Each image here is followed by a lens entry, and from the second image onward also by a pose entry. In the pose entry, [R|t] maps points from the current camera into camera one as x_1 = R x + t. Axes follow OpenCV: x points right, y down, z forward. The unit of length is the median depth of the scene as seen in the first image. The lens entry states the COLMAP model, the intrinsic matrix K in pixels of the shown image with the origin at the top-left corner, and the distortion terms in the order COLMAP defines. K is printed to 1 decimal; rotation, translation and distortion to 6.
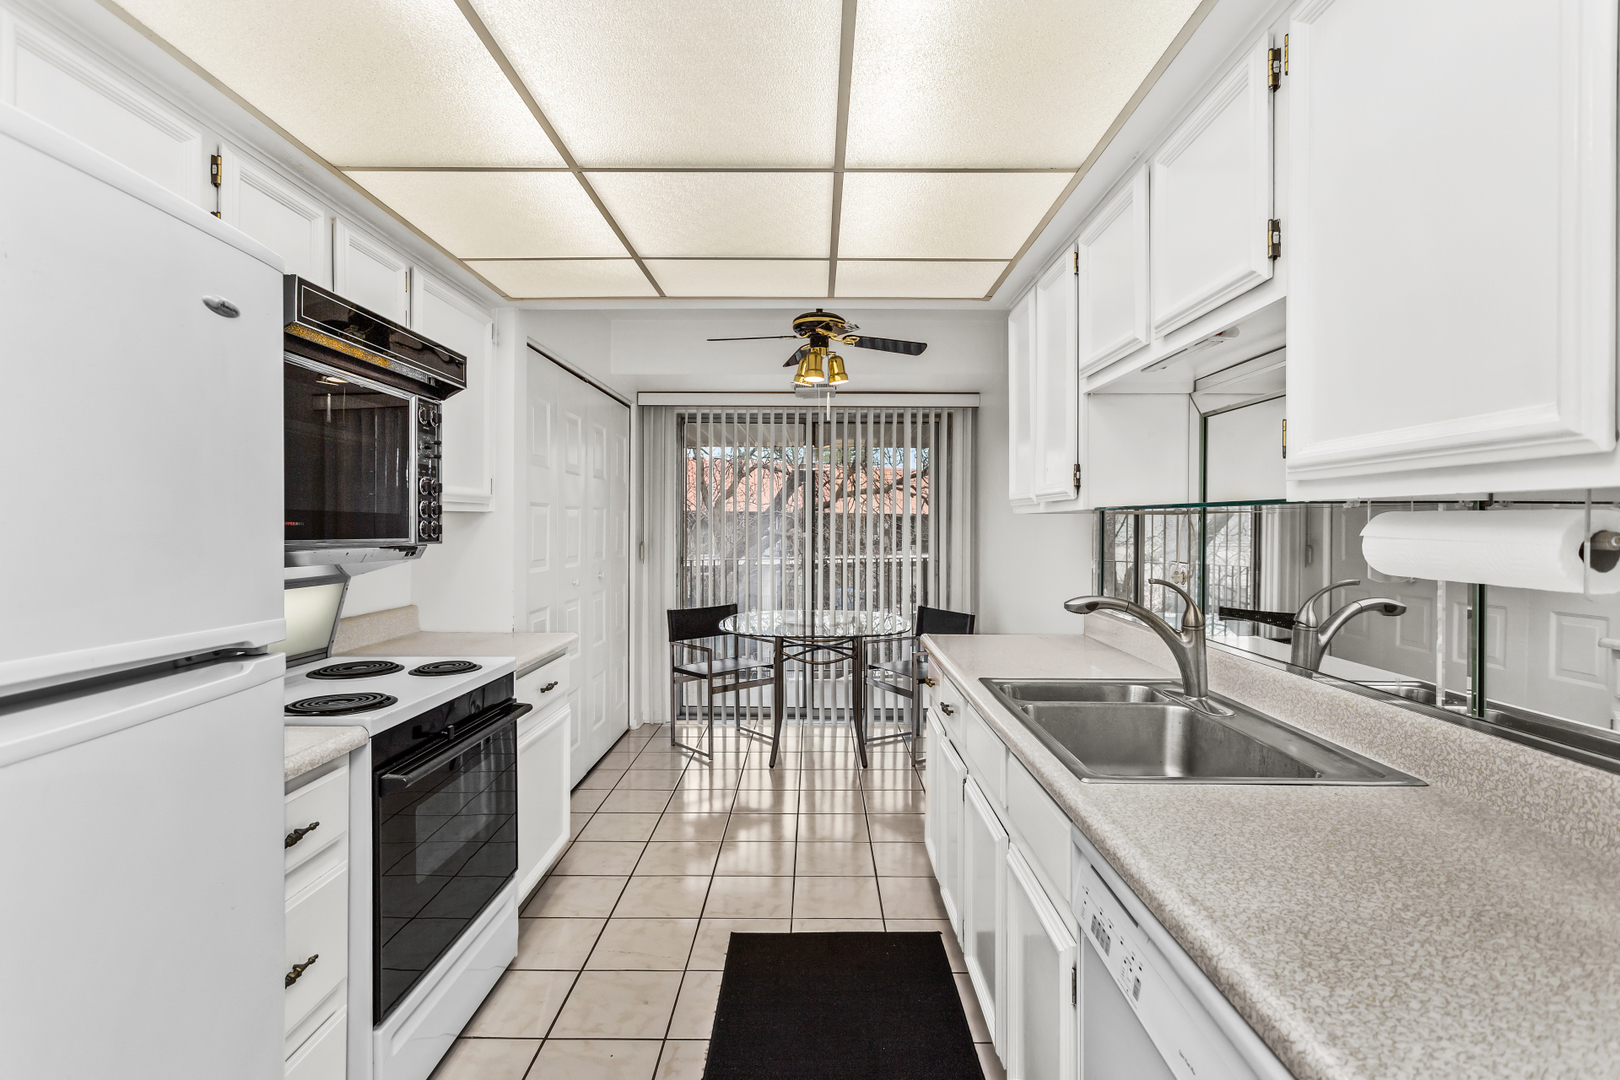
lens RADIAL K [[776.0, 0, 810.0], [0, 776.0, 540.0], [0, 0, 1]] dist [-0.000180, 0.000430]
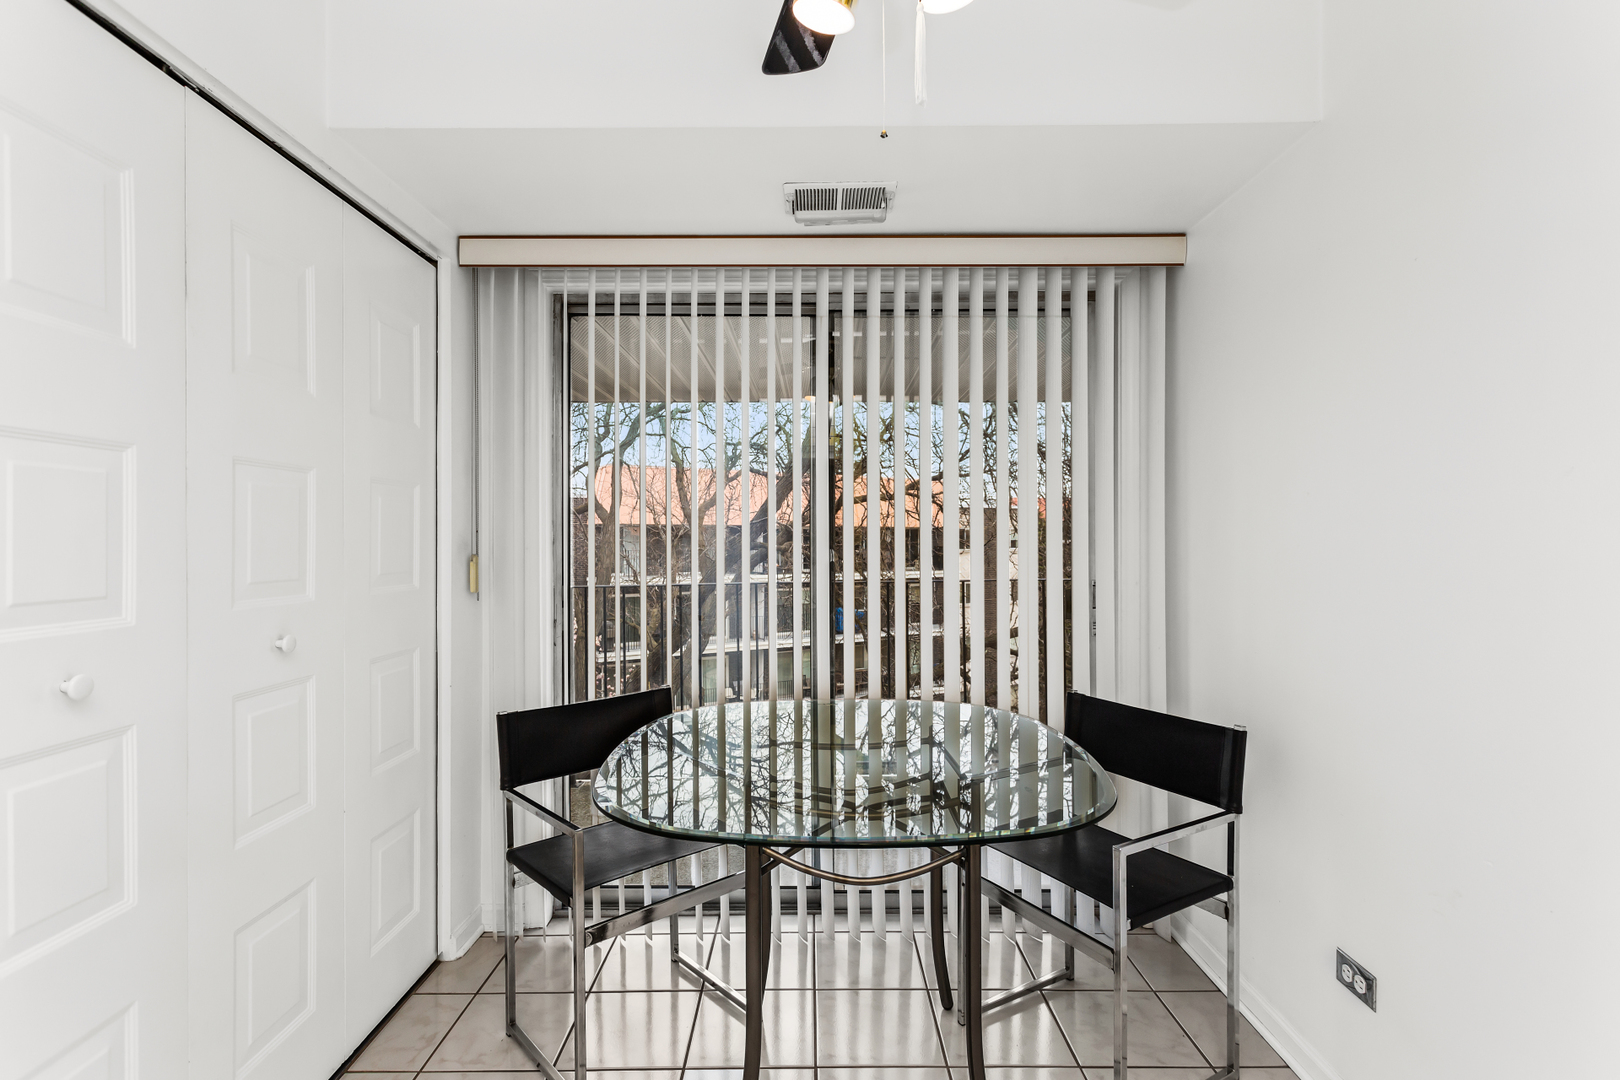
lens RADIAL K [[776.0, 0, 810.0], [0, 776.0, 540.0], [0, 0, 1]] dist [-0.000180, 0.000430]
pose [[0.999942, -0.008441, 0.006757, -0.014003], [0.008612, 0.999632, -0.025720, 0.008329], [-0.006537, 0.025776, 0.999646, 0.530823]]
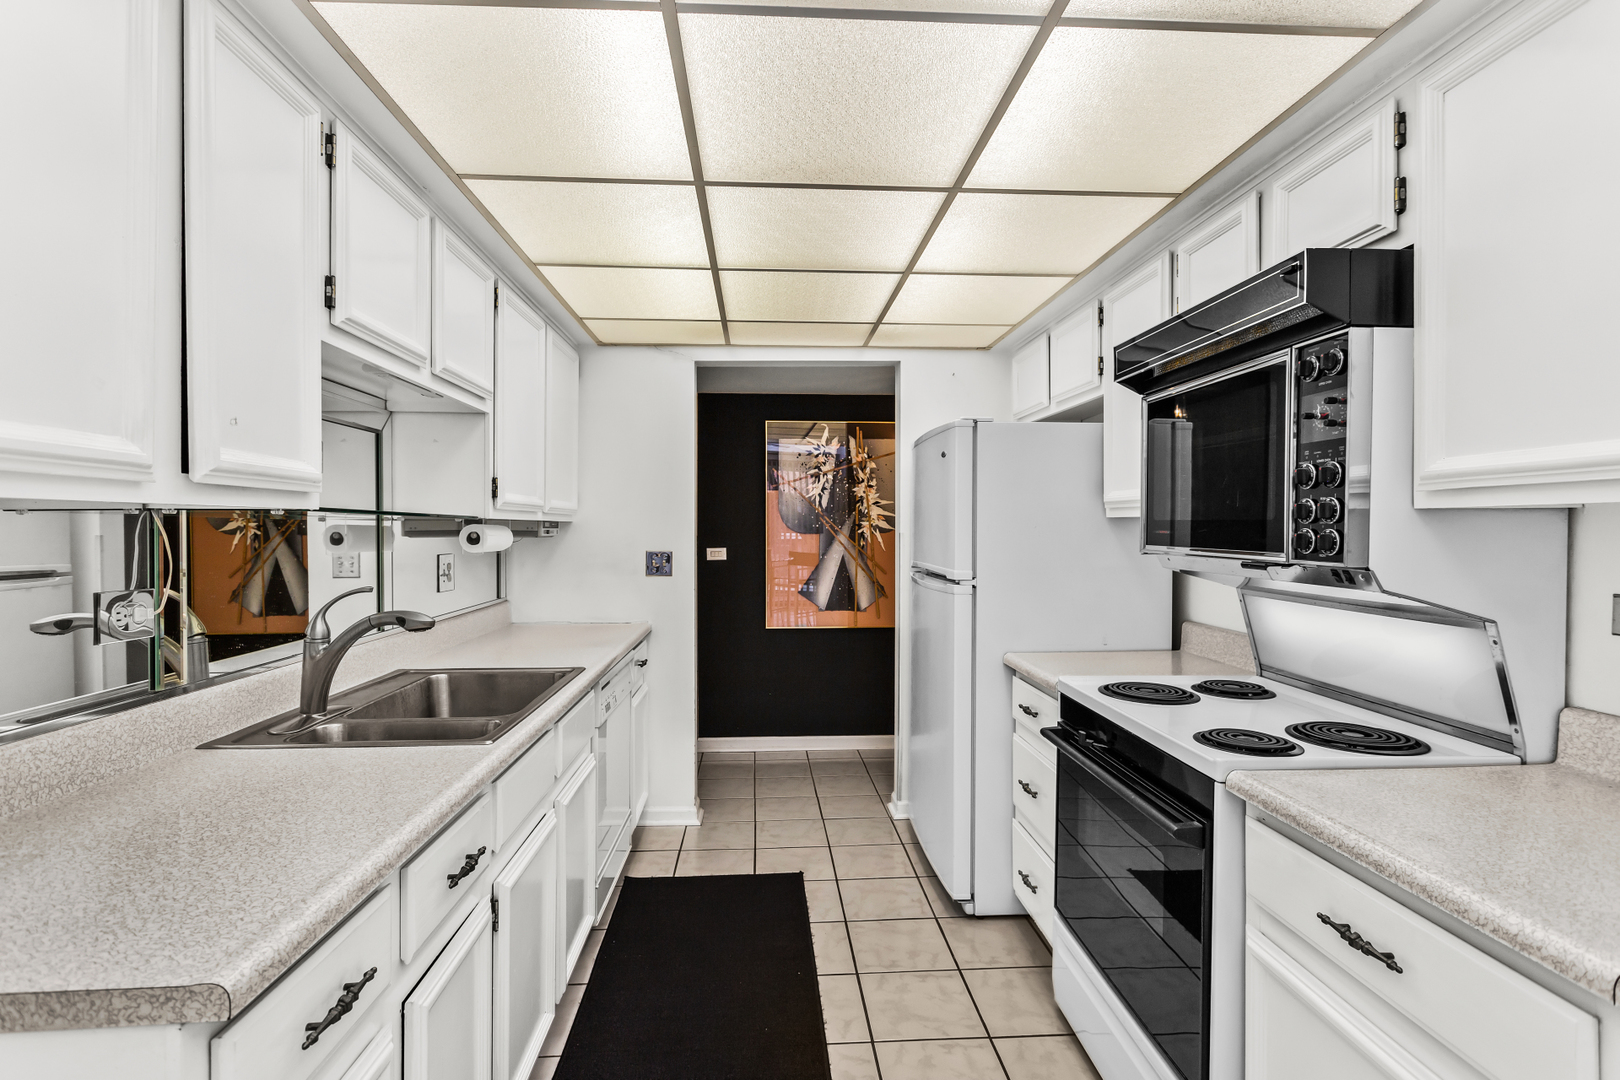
lens RADIAL K [[776.0, 0, 810.0], [0, 776.0, 540.0], [0, 0, 1]] dist [-0.000180, 0.000430]
pose [[-0.997806, -0.006129, -0.065924, -0.033888], [-0.008238, 0.999461, 0.031772, -0.035239], [0.065694, 0.032246, -0.997319, 1.982226]]
